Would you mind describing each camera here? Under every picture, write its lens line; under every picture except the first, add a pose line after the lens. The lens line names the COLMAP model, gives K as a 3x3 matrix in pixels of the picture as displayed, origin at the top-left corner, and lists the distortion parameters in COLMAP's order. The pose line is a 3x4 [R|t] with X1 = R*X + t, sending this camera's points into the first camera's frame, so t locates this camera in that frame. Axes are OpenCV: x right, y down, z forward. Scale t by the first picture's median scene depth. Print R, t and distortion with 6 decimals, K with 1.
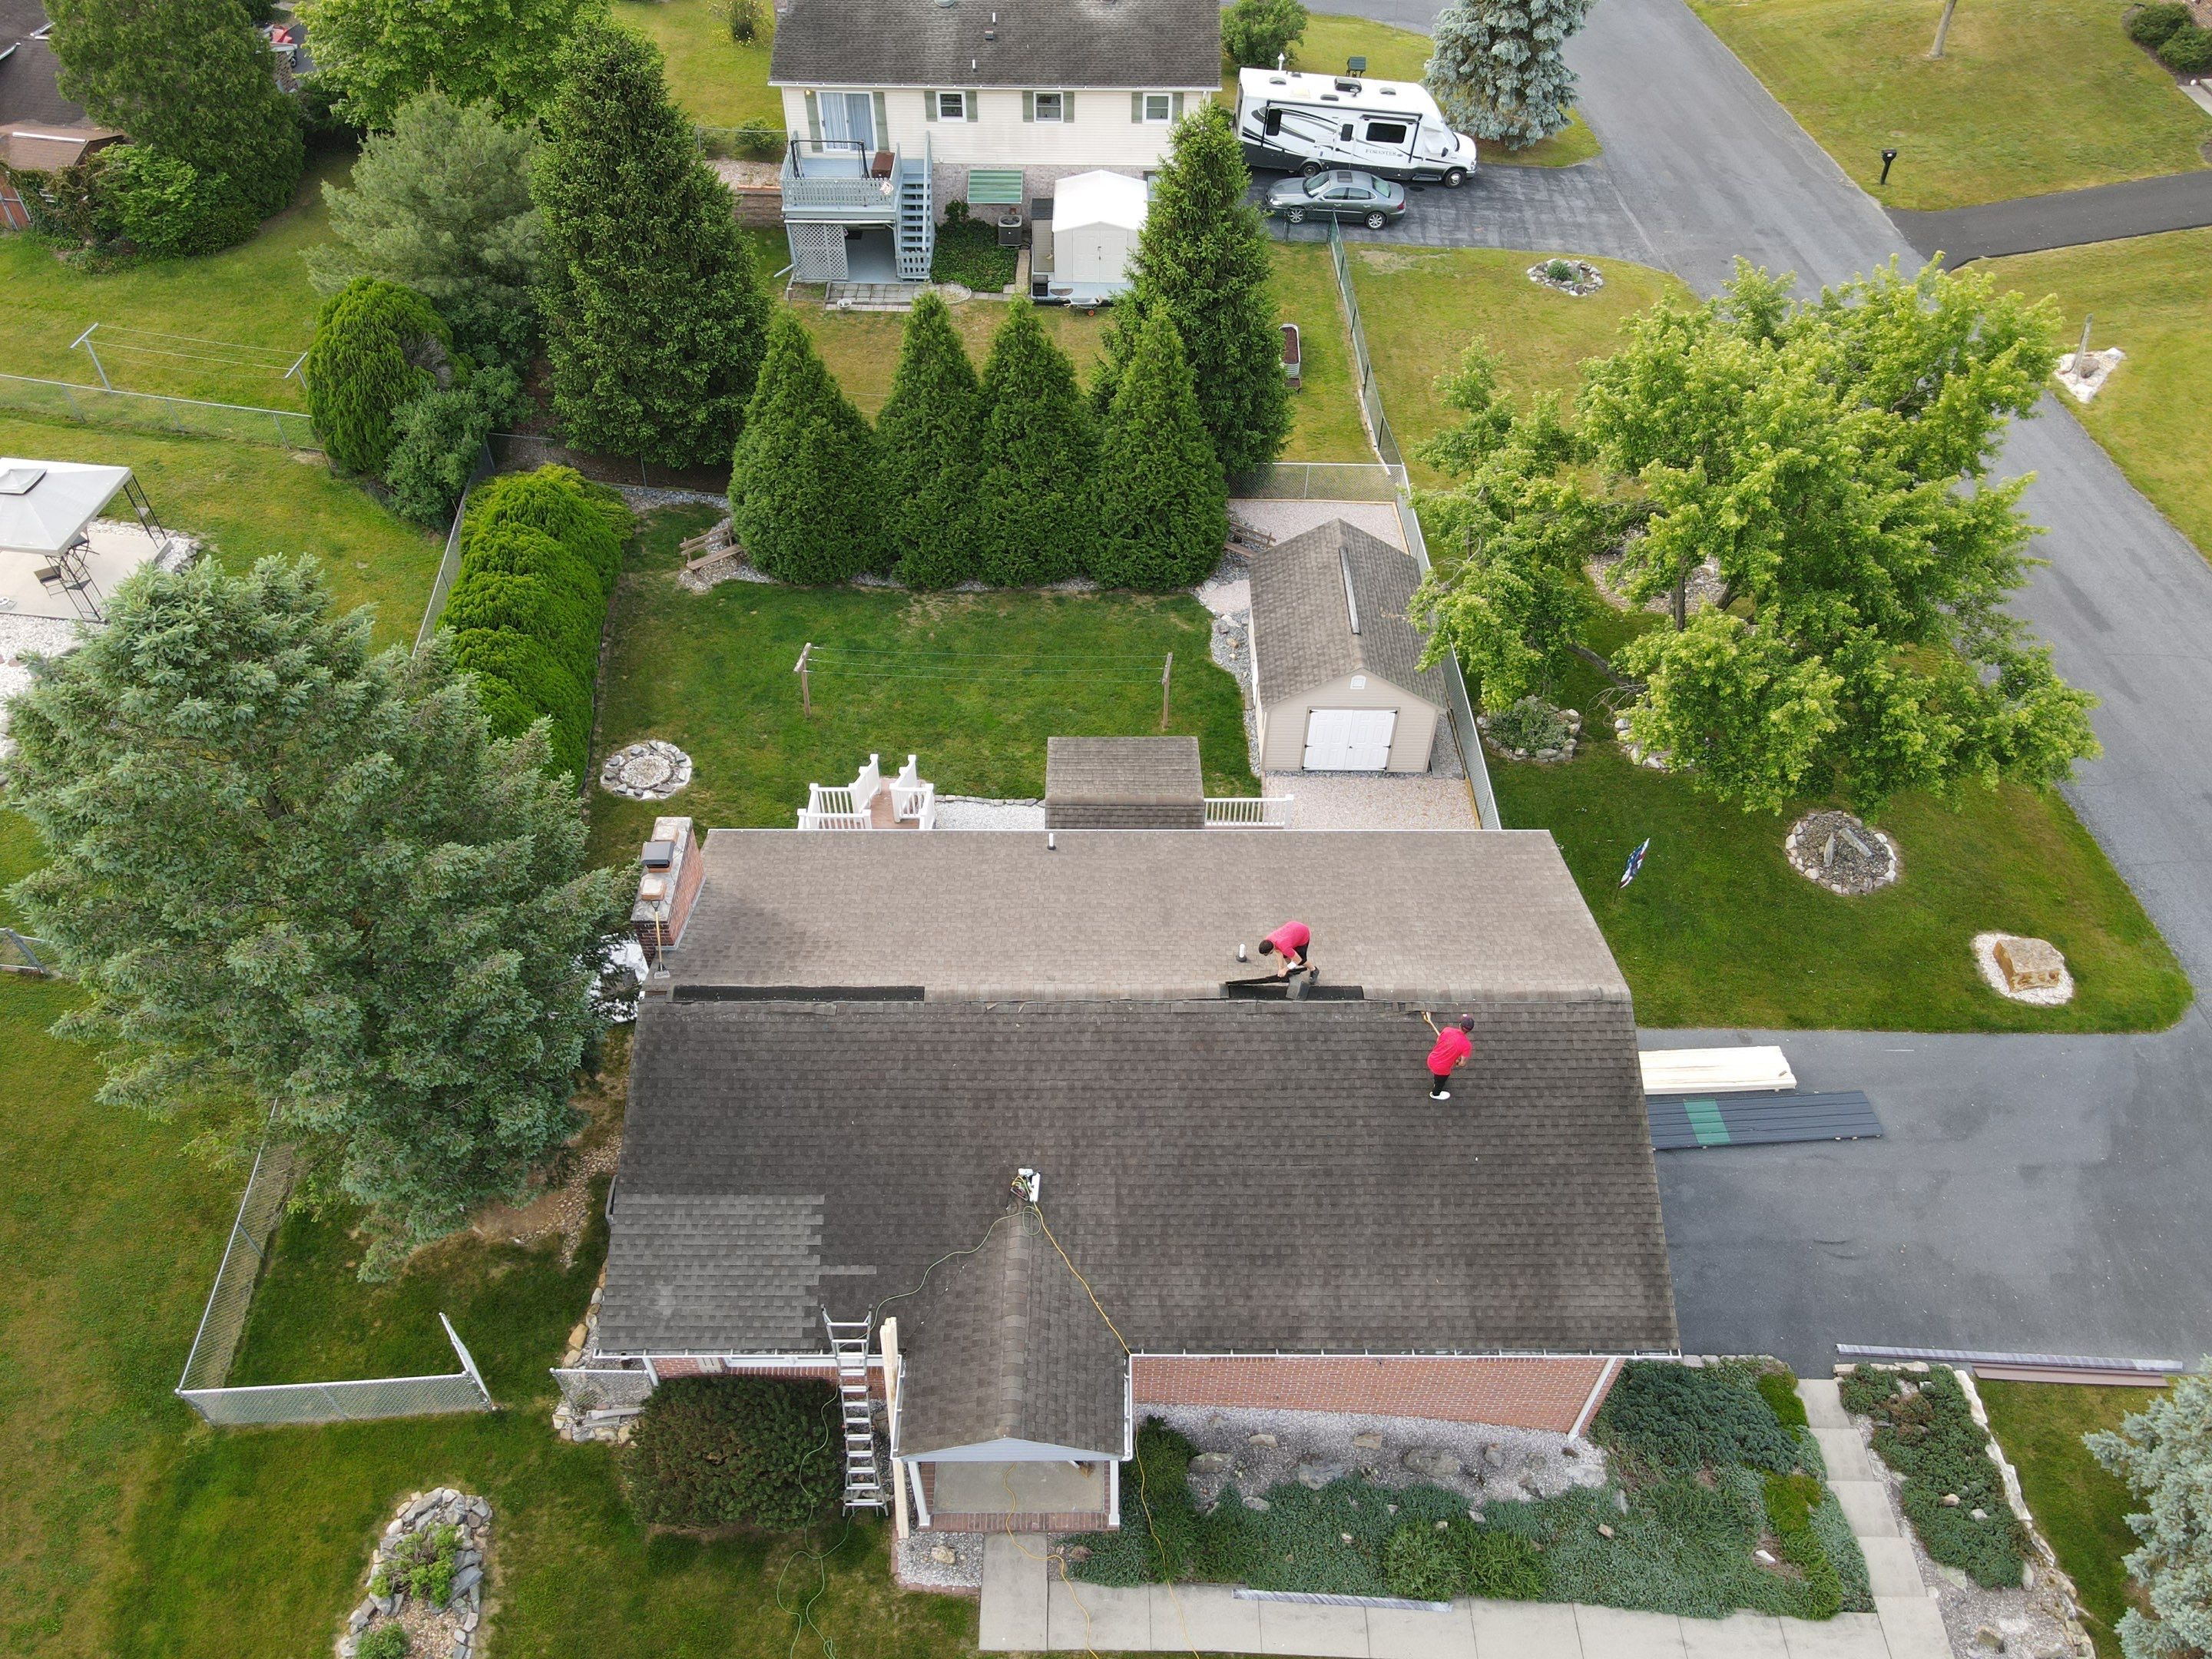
lens RADIAL K [[1616.8, 0, 1098.7], [0, 1616.8, 827.7], [0, 0, 1]] dist [0.010207, 0.009397]
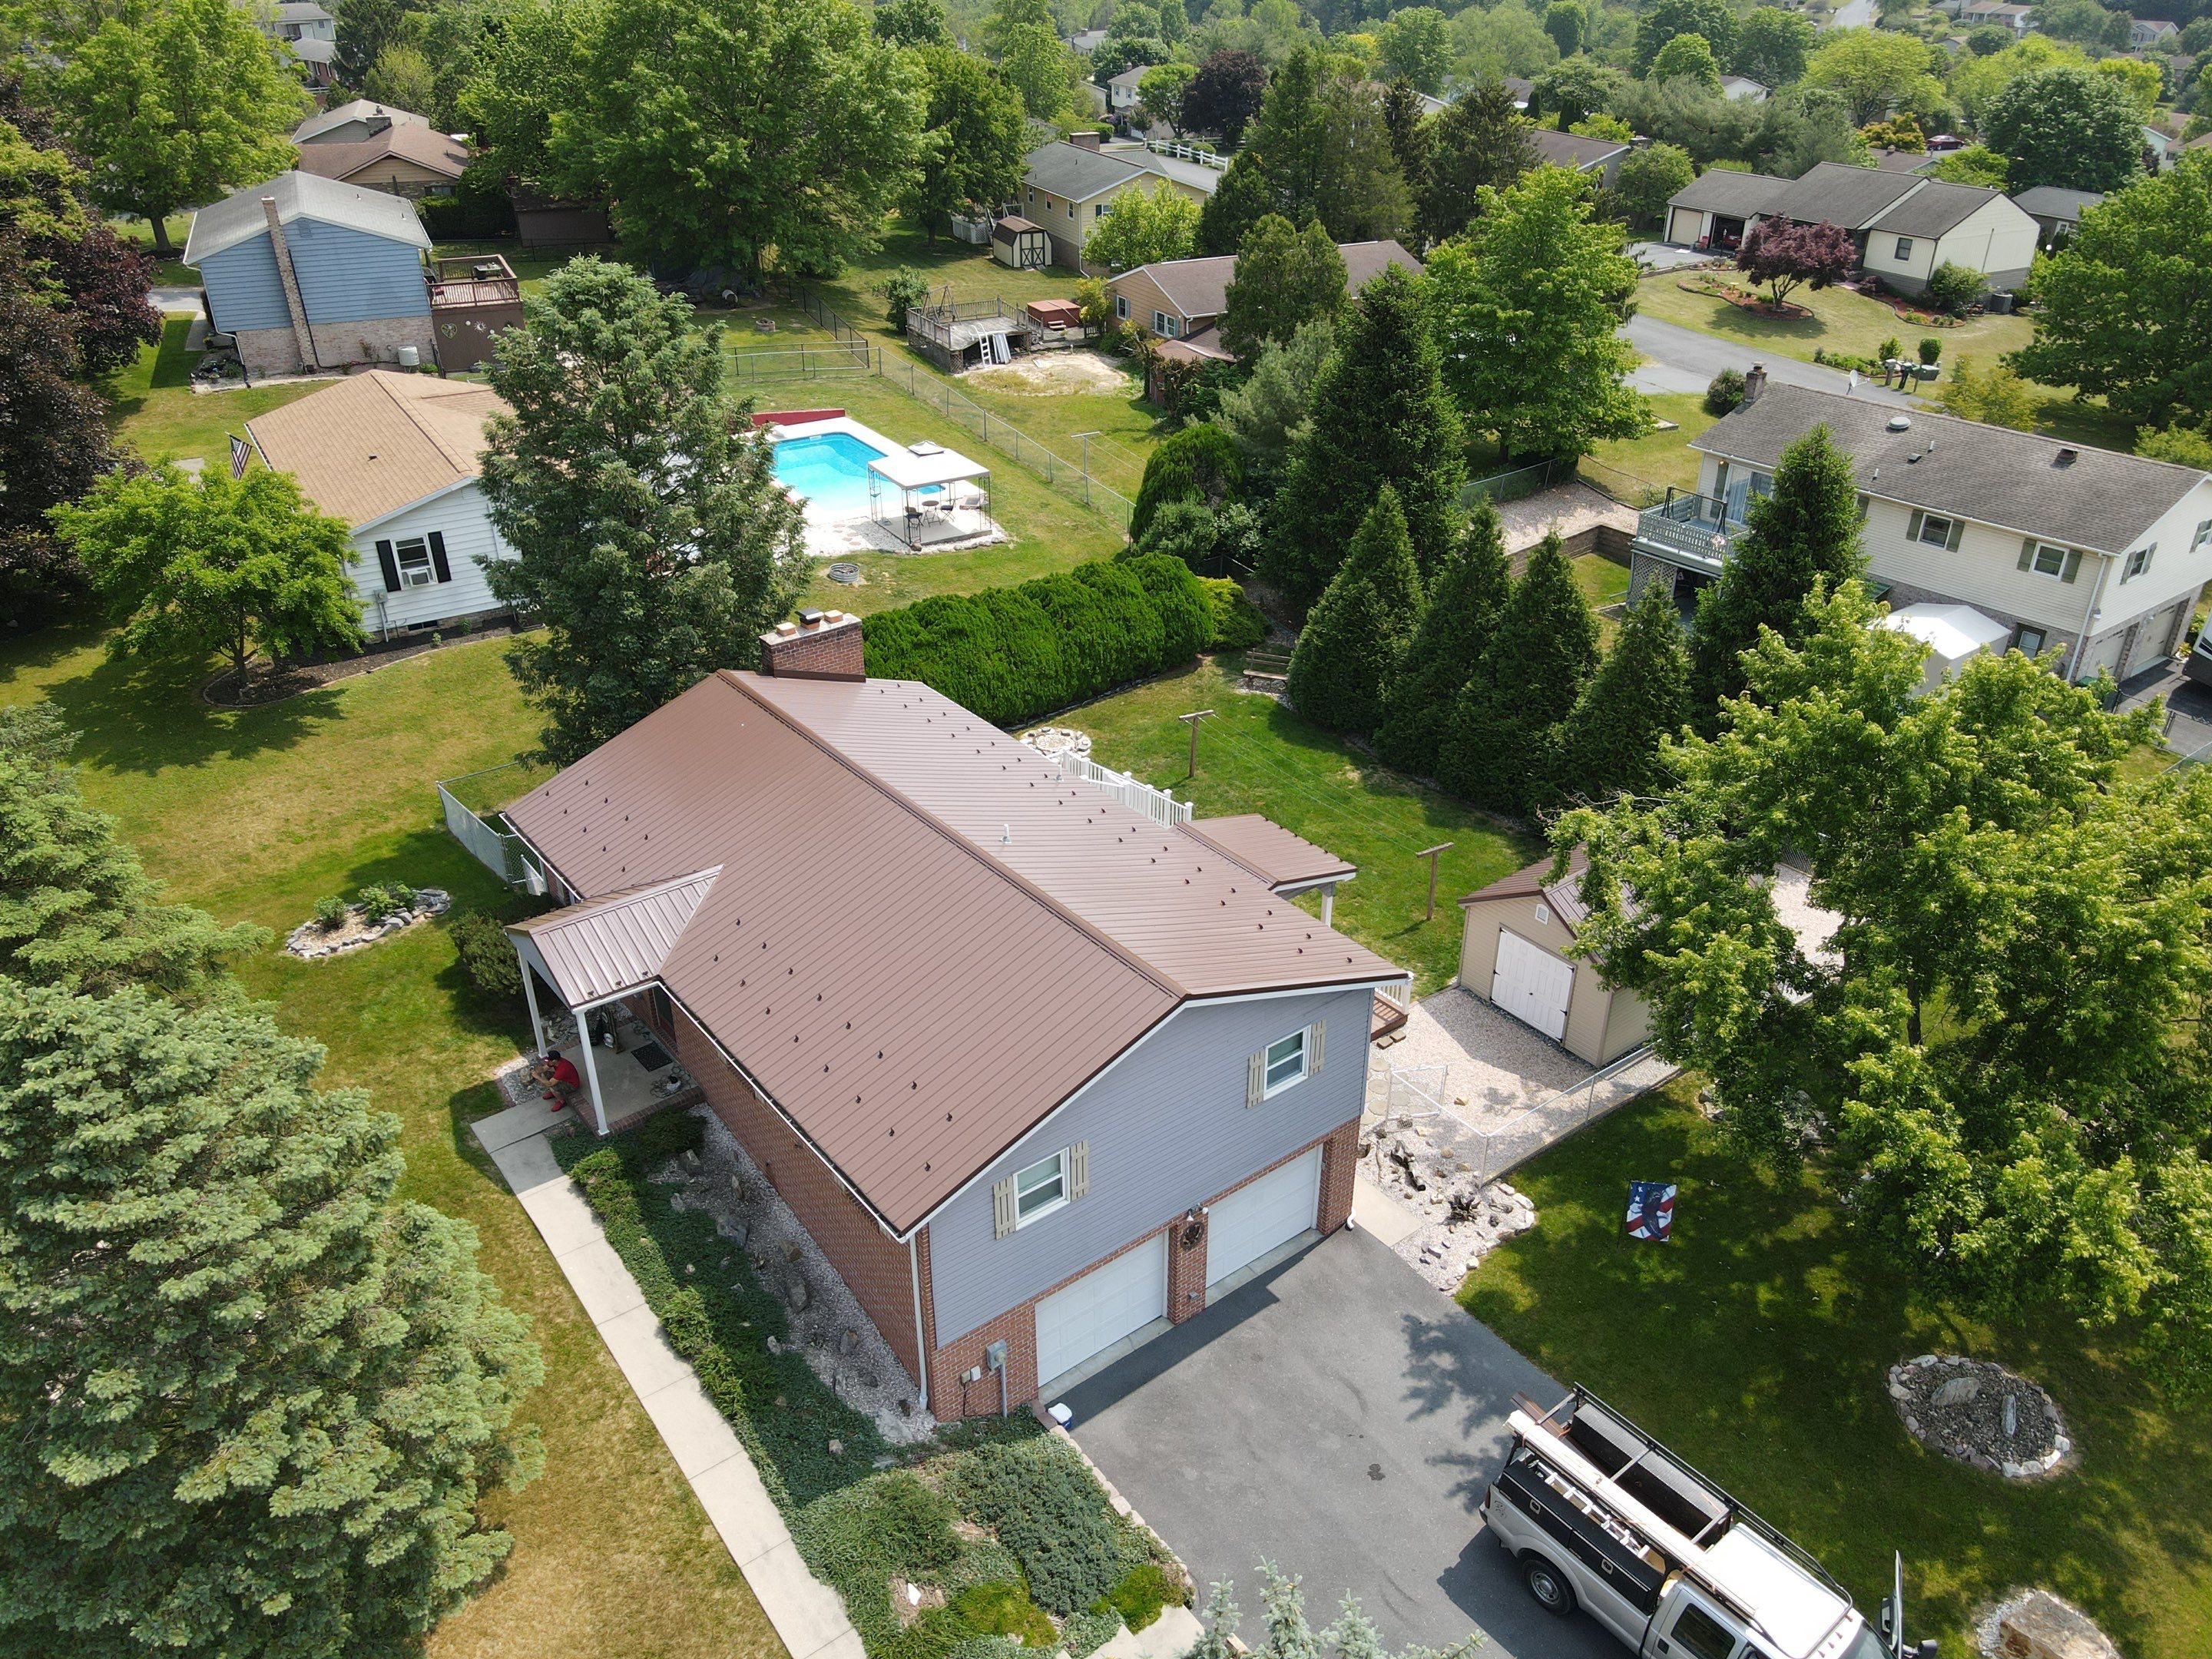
lens RADIAL K [[1616.8, 0, 1102.3], [0, 1616.8, 839.9], [0, 0, 1]] dist [0.010207, 0.009397]
pose [[0.608024, 0.384718, -0.694477, 0.820236], [-0.578551, 0.813739, -0.055745, 0.095938], [0.543677, 0.435685, 0.717352, 0.225484]]
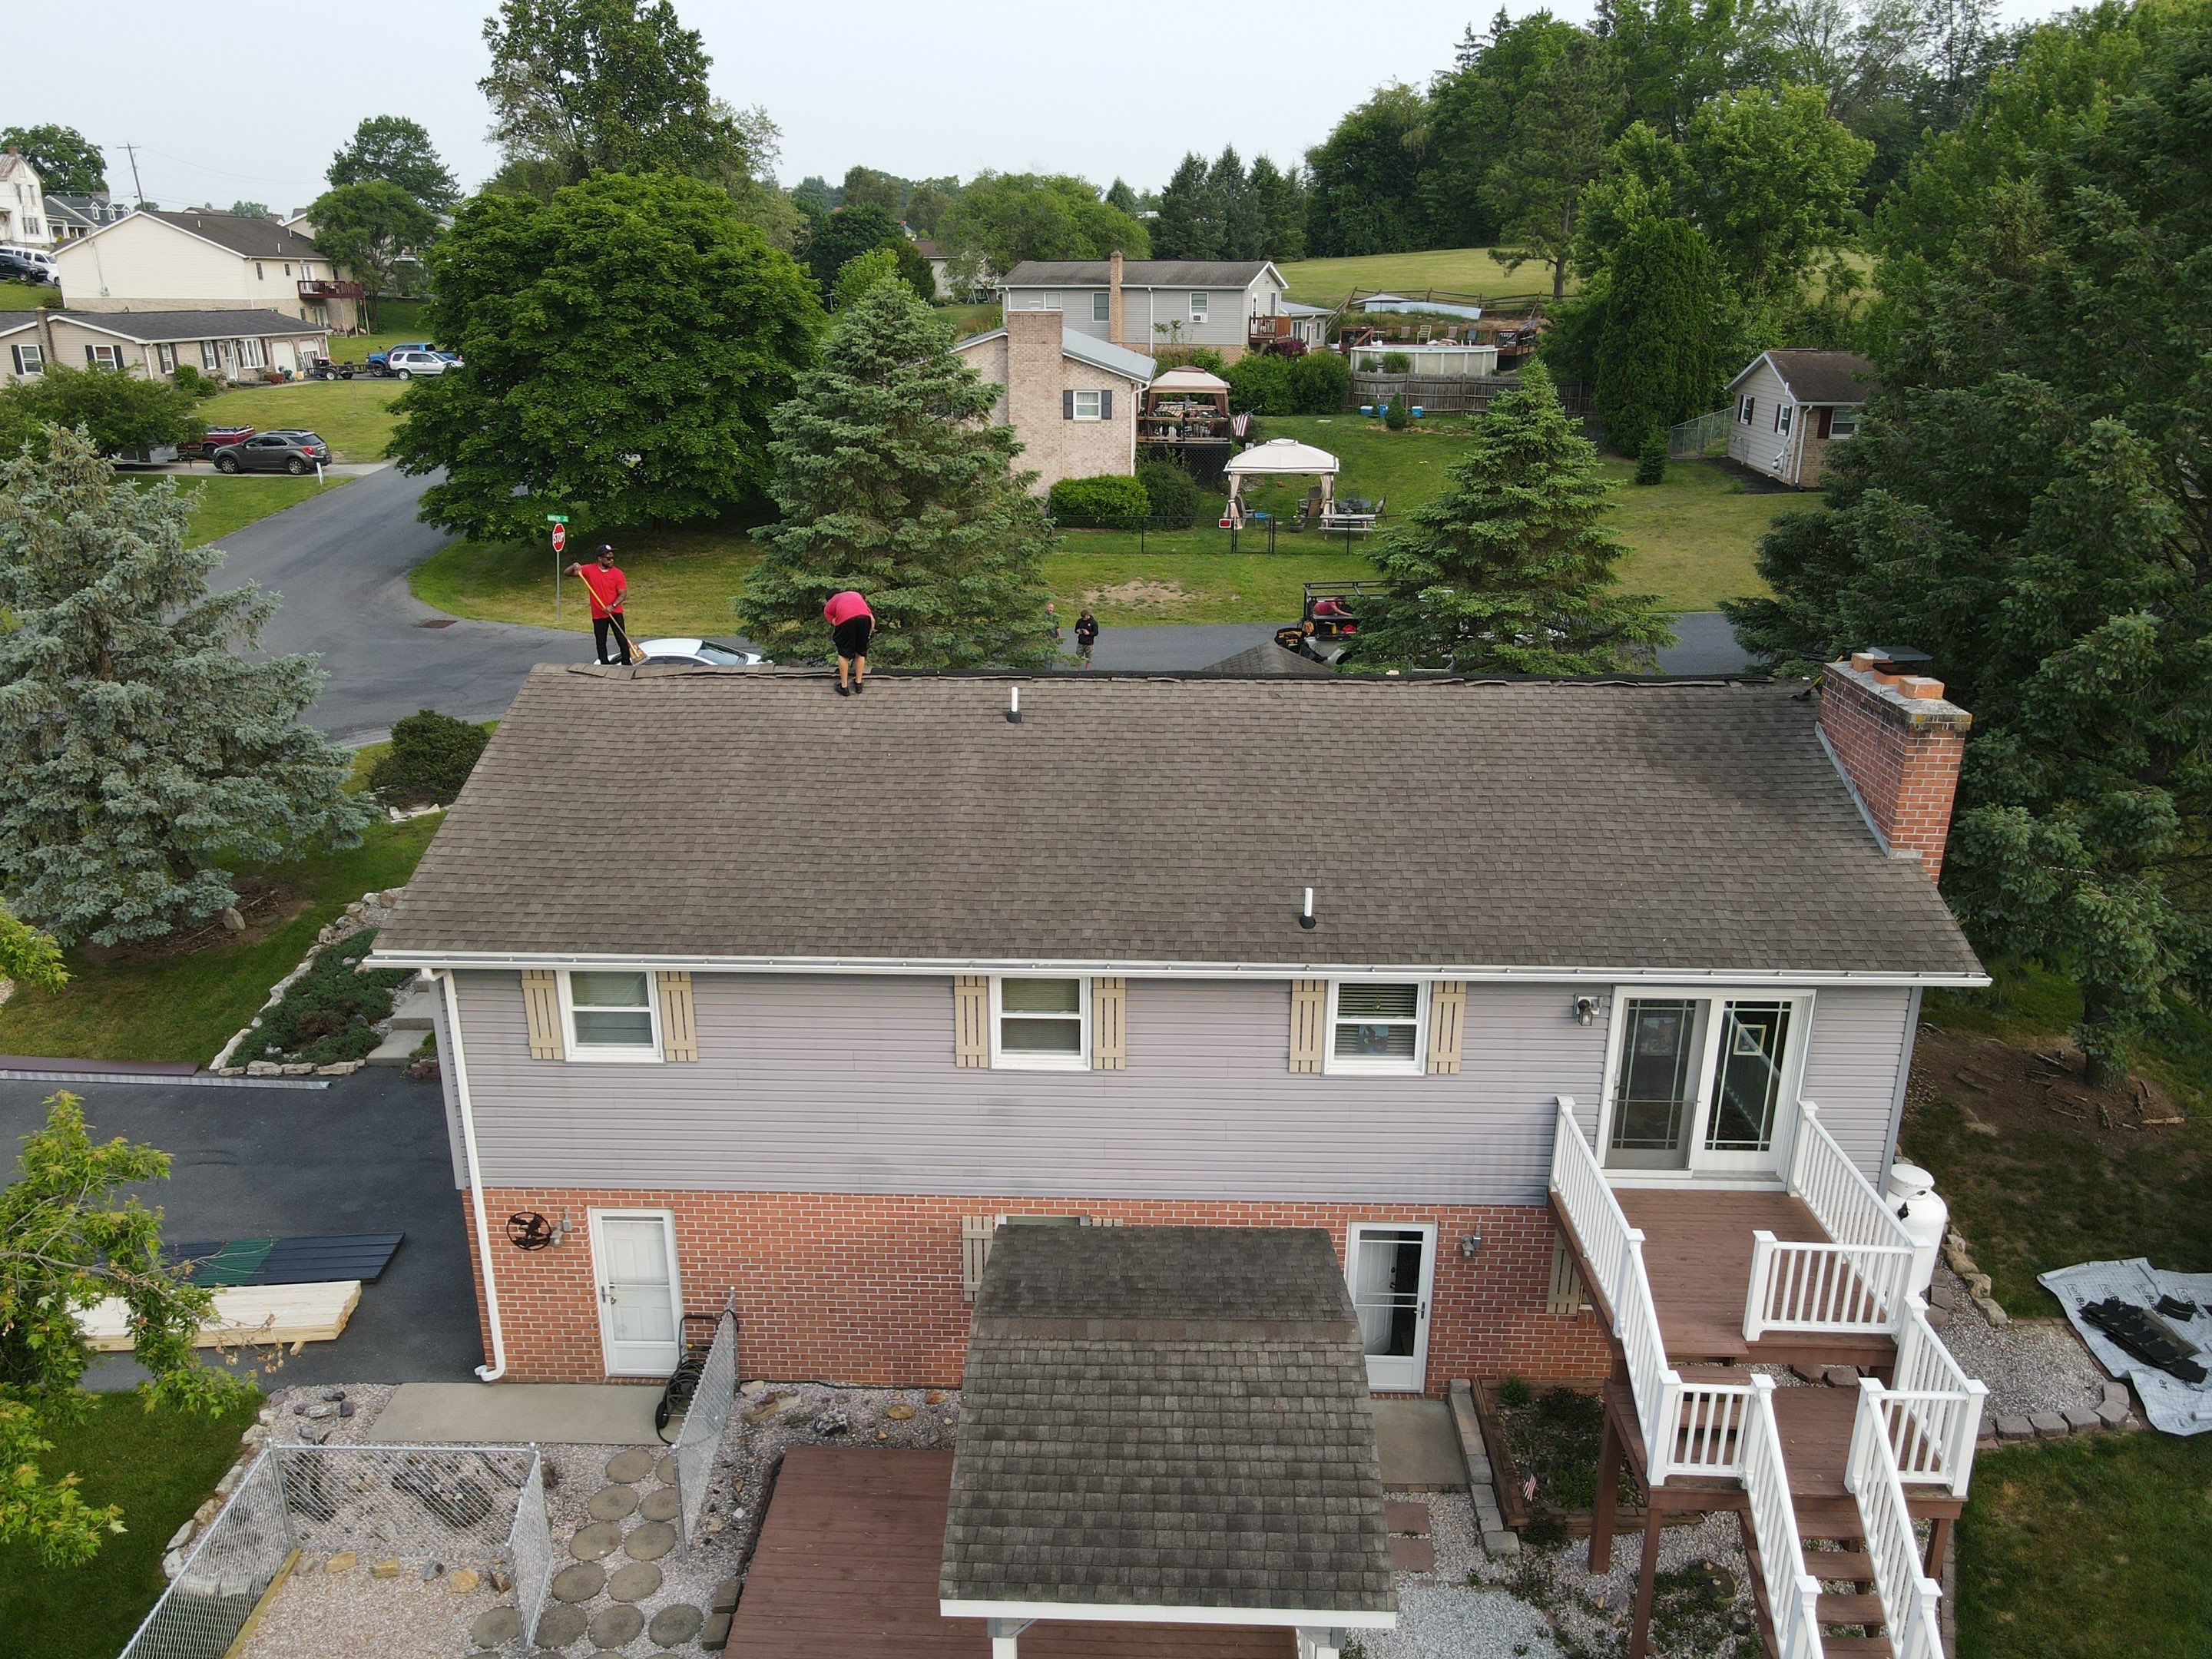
lens RADIAL K [[1616.8, 0, 1096.4], [0, 1616.8, 837.9], [0, 0, 1]] dist [0.010207, 0.009397]
pose [[-0.999451, -0.011549, 0.031066, 0.025524], [0.023909, 0.397920, 0.917109, -0.515747], [-0.022954, 0.917347, -0.397425, 1.231730]]
